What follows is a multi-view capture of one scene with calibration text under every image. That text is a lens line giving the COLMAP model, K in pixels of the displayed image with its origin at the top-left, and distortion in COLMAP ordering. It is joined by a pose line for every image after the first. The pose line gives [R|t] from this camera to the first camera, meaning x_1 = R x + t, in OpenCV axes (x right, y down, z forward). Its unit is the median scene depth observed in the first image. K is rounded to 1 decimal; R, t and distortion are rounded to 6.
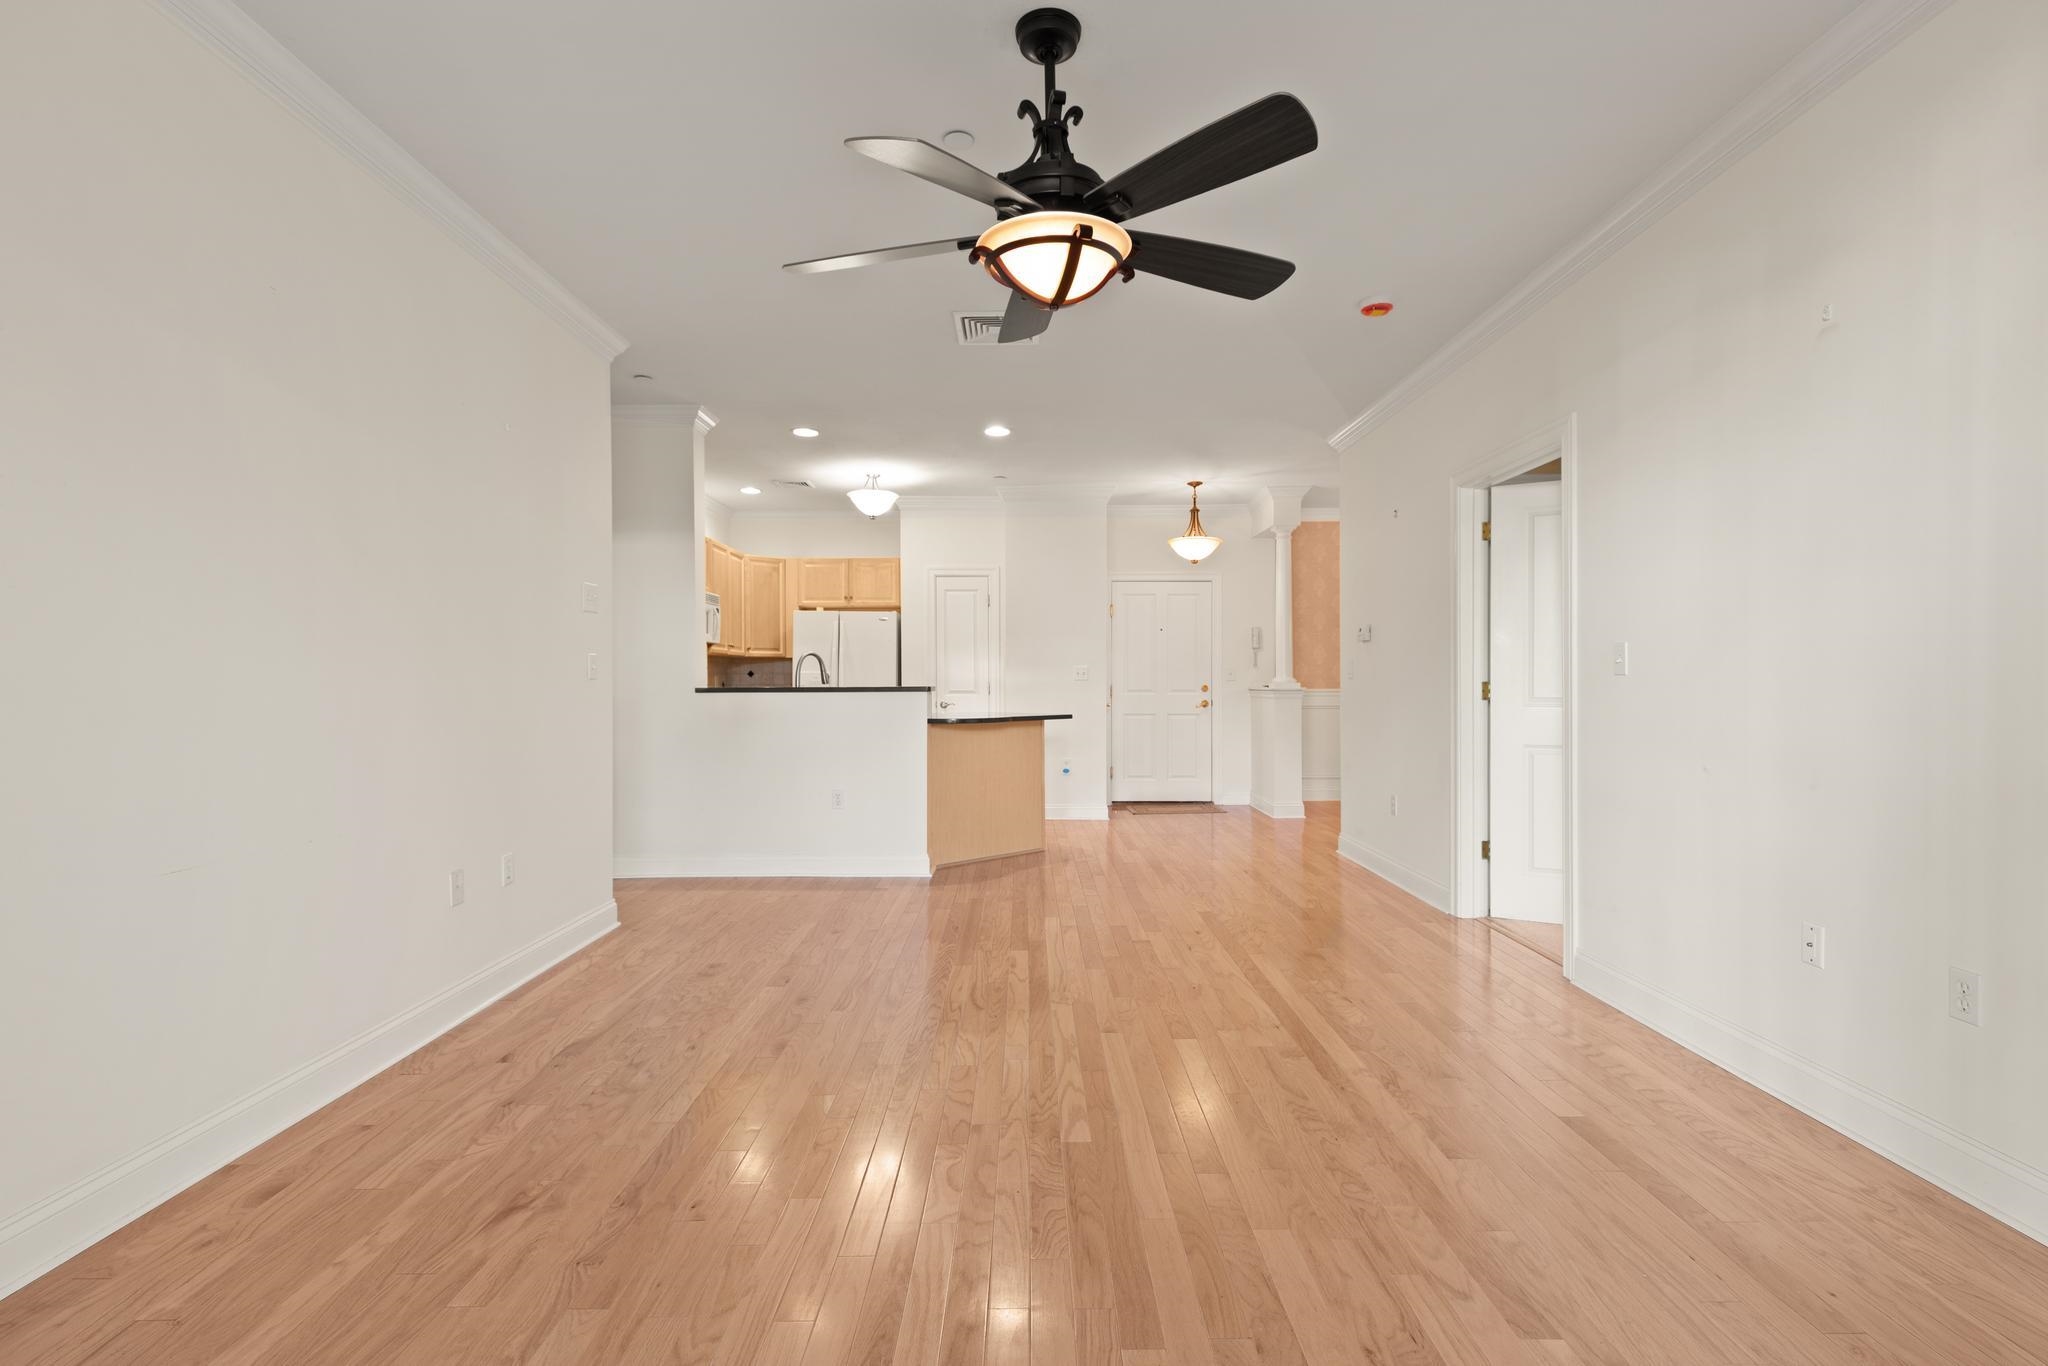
lens RADIAL K [[946.7, 0, 1028.3], [0, 946.7, 688.0], [0, 0, 1]] dist [0.008385, -0.001429]
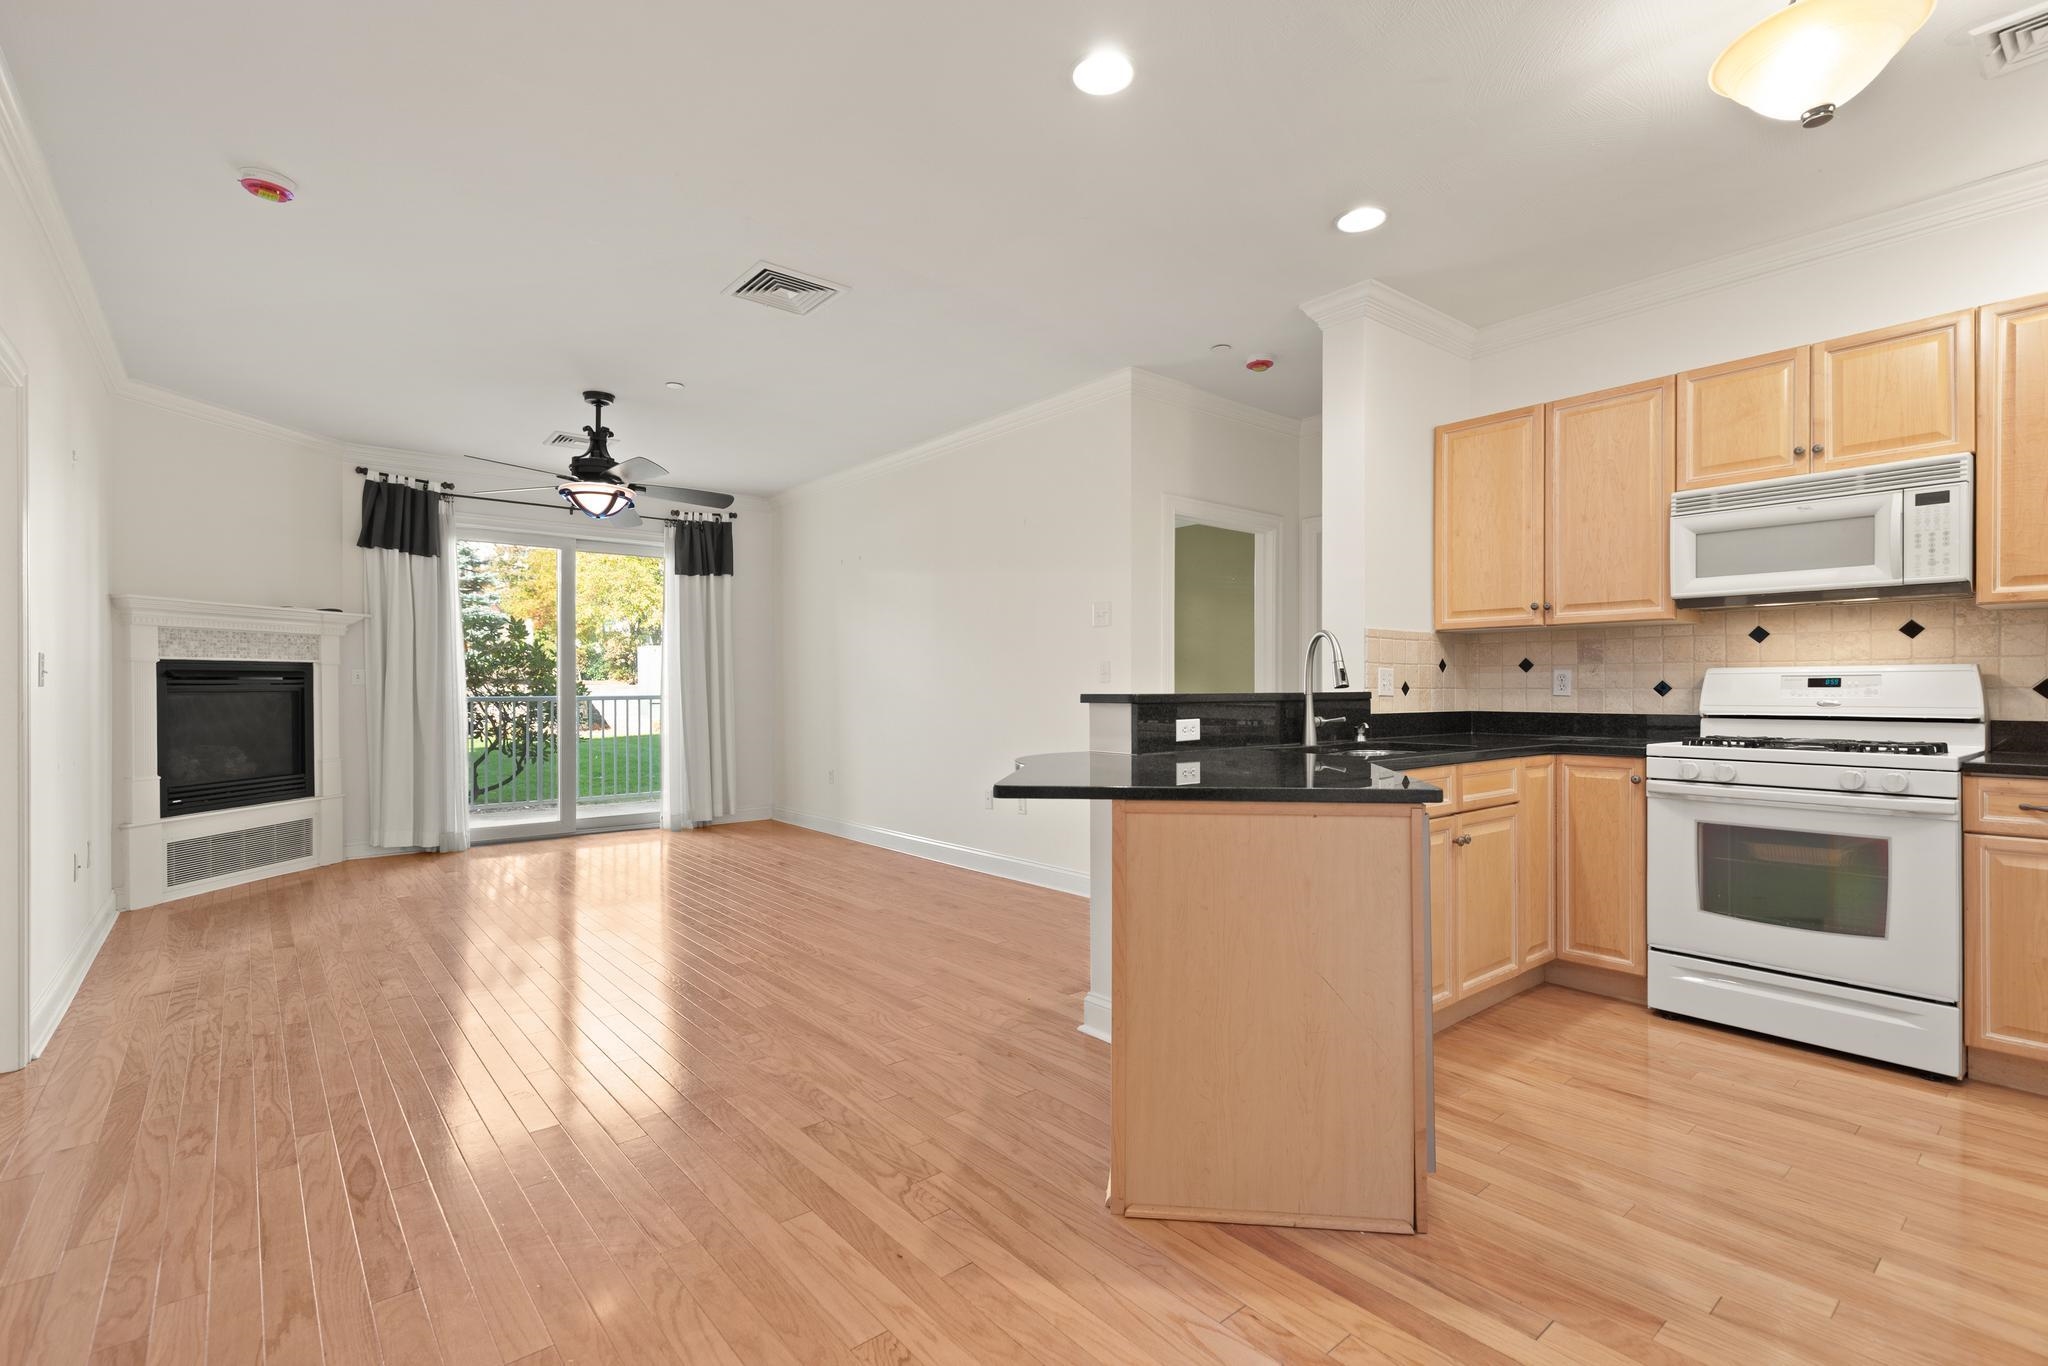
lens RADIAL K [[946.7, 0, 1028.3], [0, 946.7, 688.0], [0, 0, 1]] dist [0.008385, -0.001429]
pose [[-0.772352, 0.008301, -0.635141, 0.437699], [0.003351, 0.999954, 0.008993, -0.016284], [0.635186, 0.004817, -0.772344, 2.222049]]
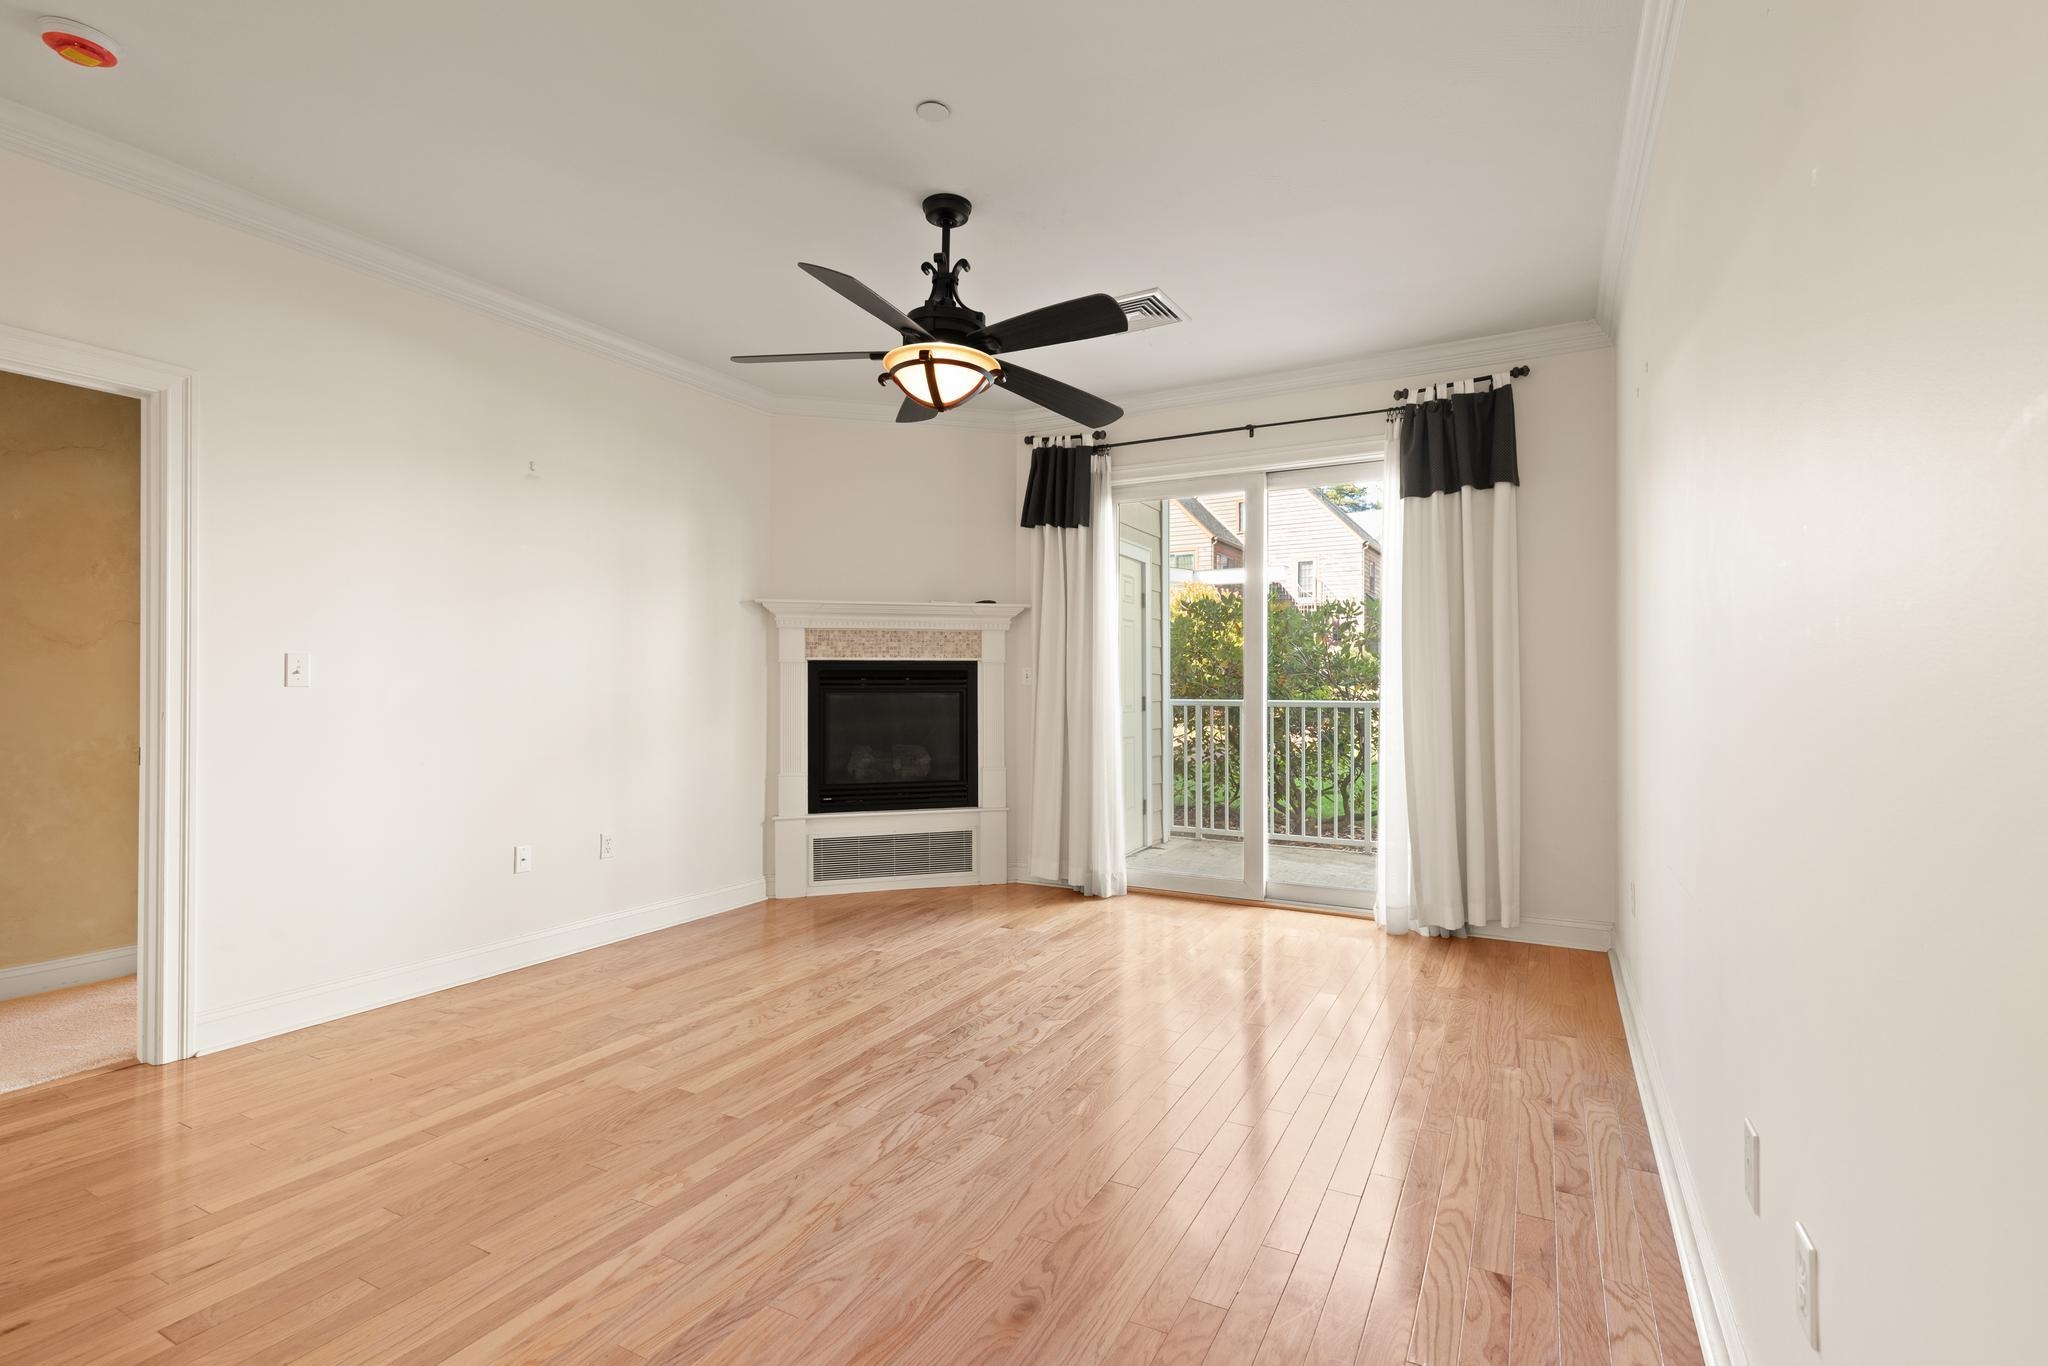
lens RADIAL K [[939.3, 0, 1029.8], [0, 939.3, 687.2], [0, 0, 1]] dist [0.005287, -0.000879]
pose [[-0.878873, 0.004053, 0.477039, -0.471647], [0.005896, 0.999980, 0.002366, -0.010541], [-0.477019, 0.004892, -0.878879, 1.399432]]
